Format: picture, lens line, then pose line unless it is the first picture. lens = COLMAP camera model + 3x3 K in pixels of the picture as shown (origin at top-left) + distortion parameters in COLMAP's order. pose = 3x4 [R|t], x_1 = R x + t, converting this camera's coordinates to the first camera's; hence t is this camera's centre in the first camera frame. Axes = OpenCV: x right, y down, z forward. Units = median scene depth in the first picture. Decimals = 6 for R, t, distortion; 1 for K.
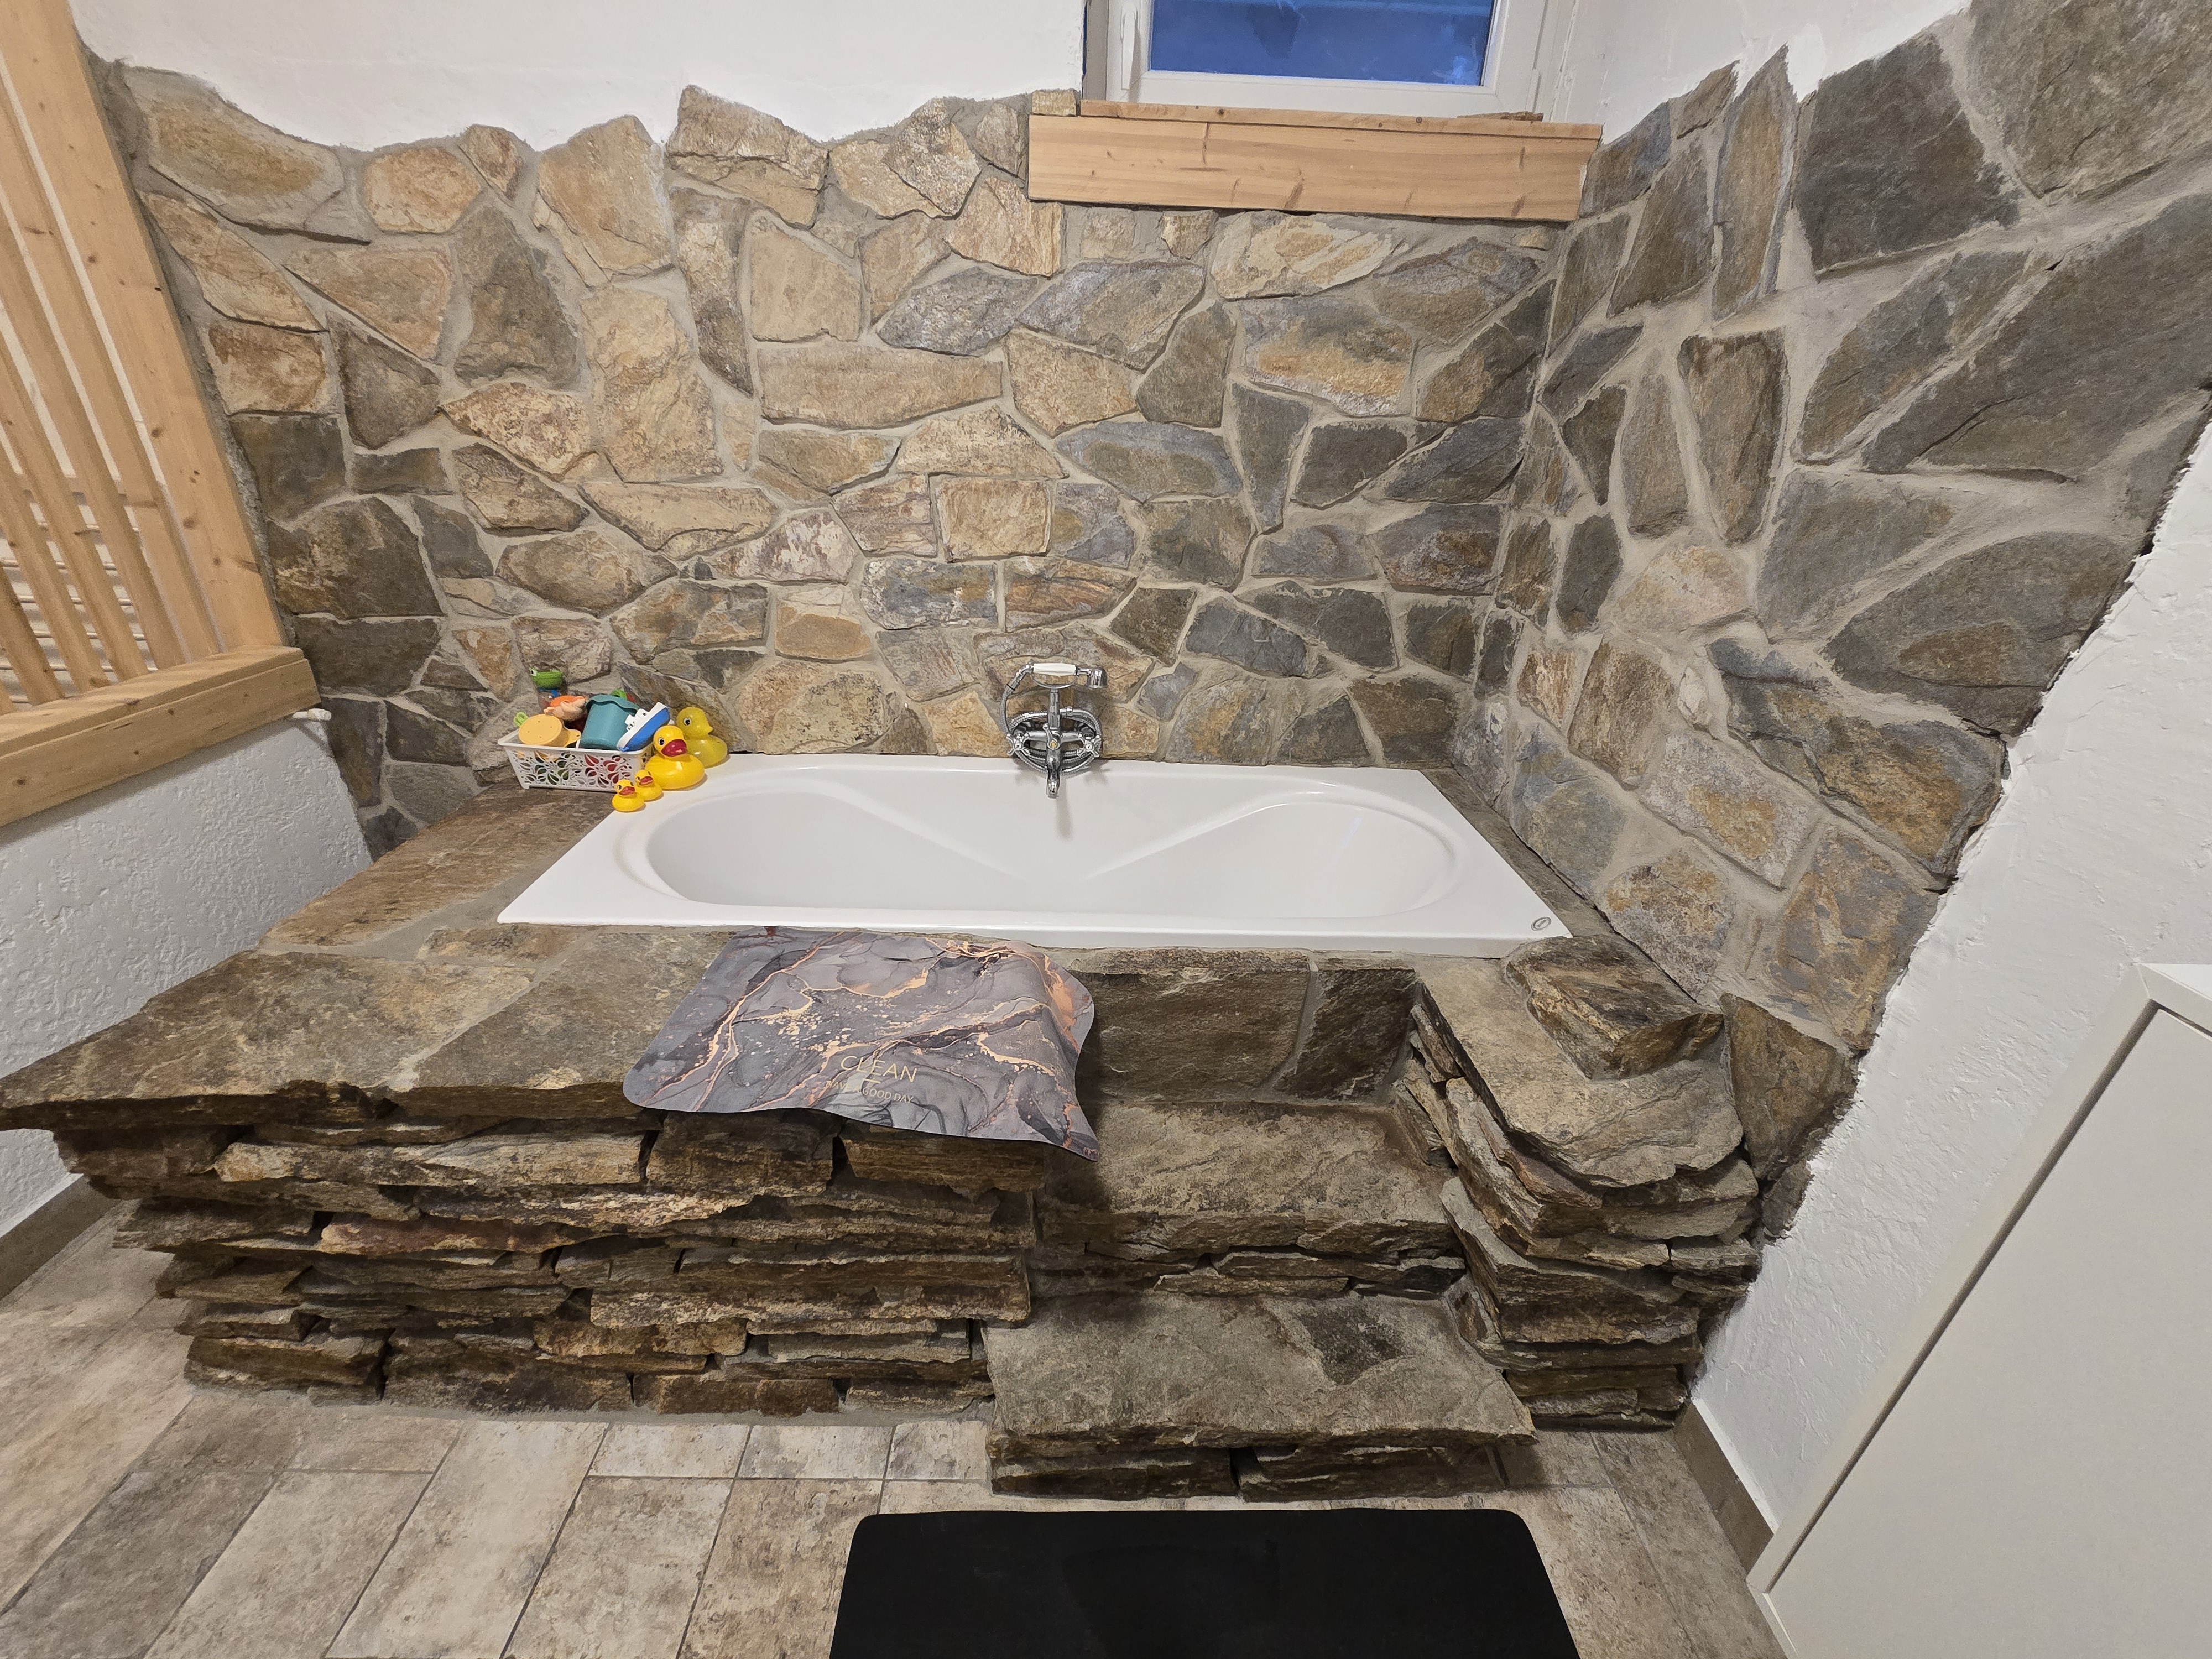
lens RADIAL K [[909.1, 0, 1106.0], [0, 909.1, 833.7], [0, 0, 1]] dist [-0.005243, 0.000895]
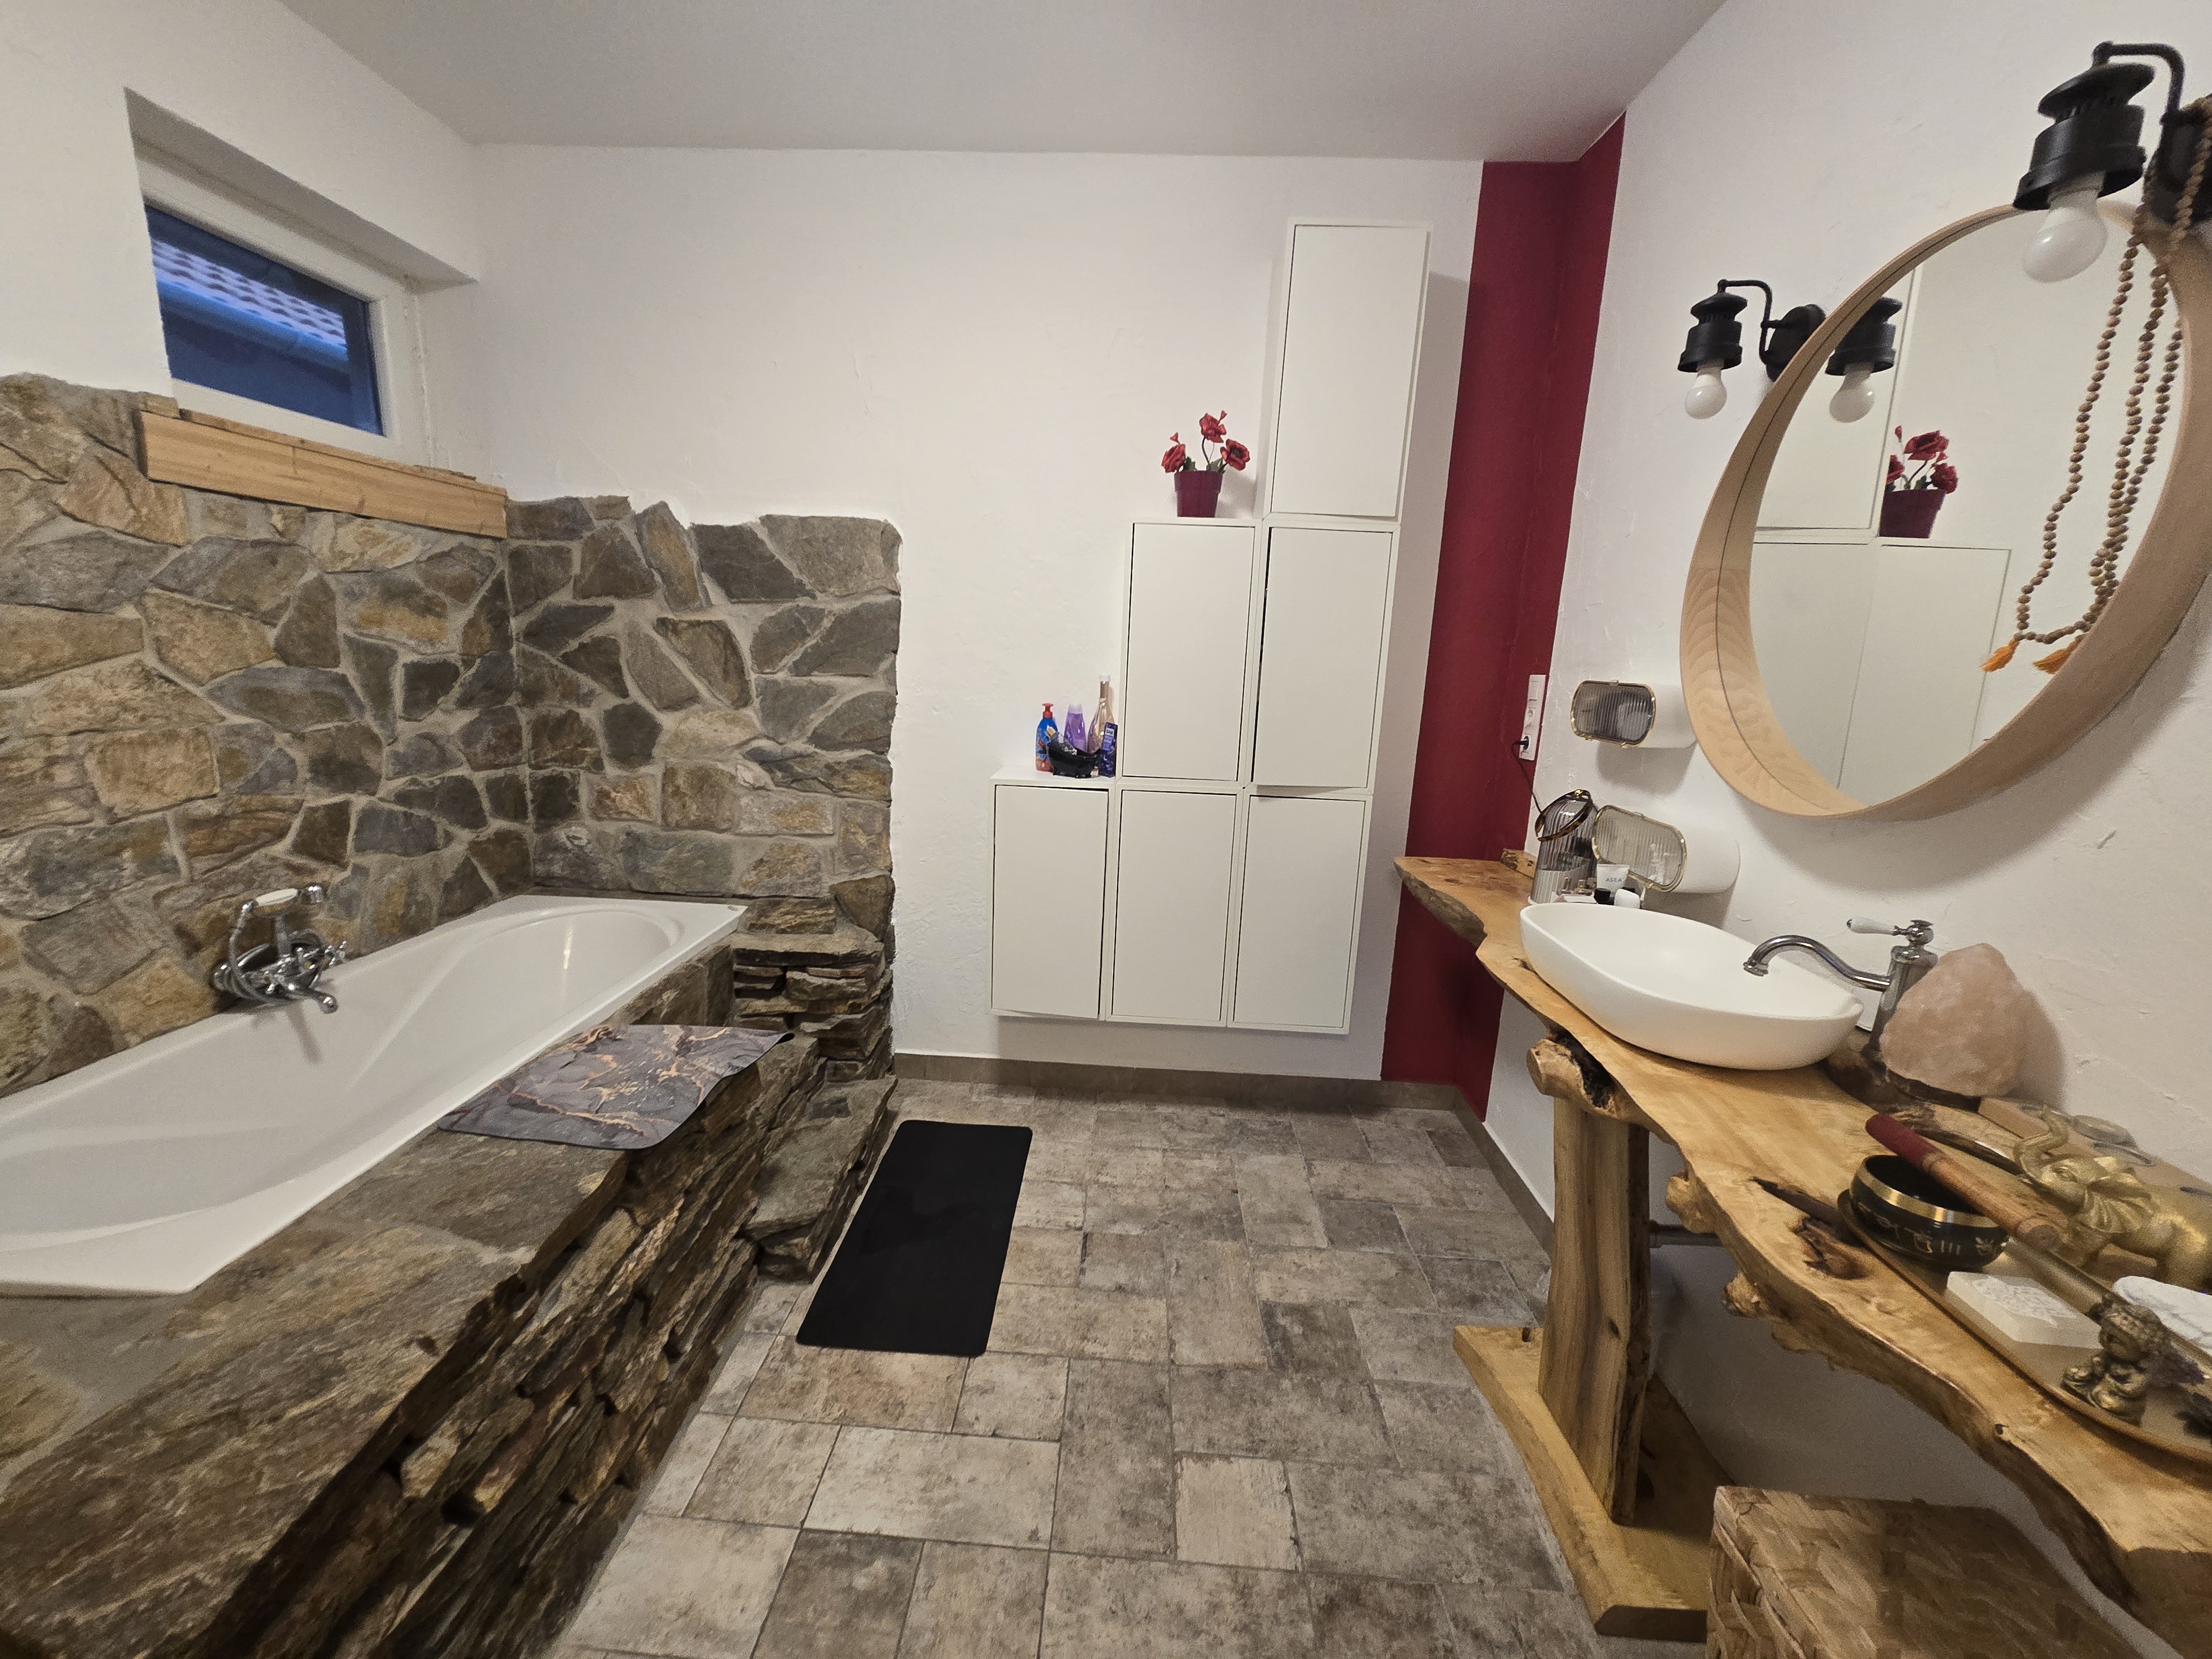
lens RADIAL K [[909.1, 0, 1101.1], [0, 909.1, 822.2], [0, 0, 1]] dist [-0.005243, 0.000895]
pose [[0.056099, -0.220197, 0.973841, -1.183417], [0.393015, 0.901502, 0.181200, -0.095285], [-0.917819, 0.372569, 0.137114, -0.017166]]
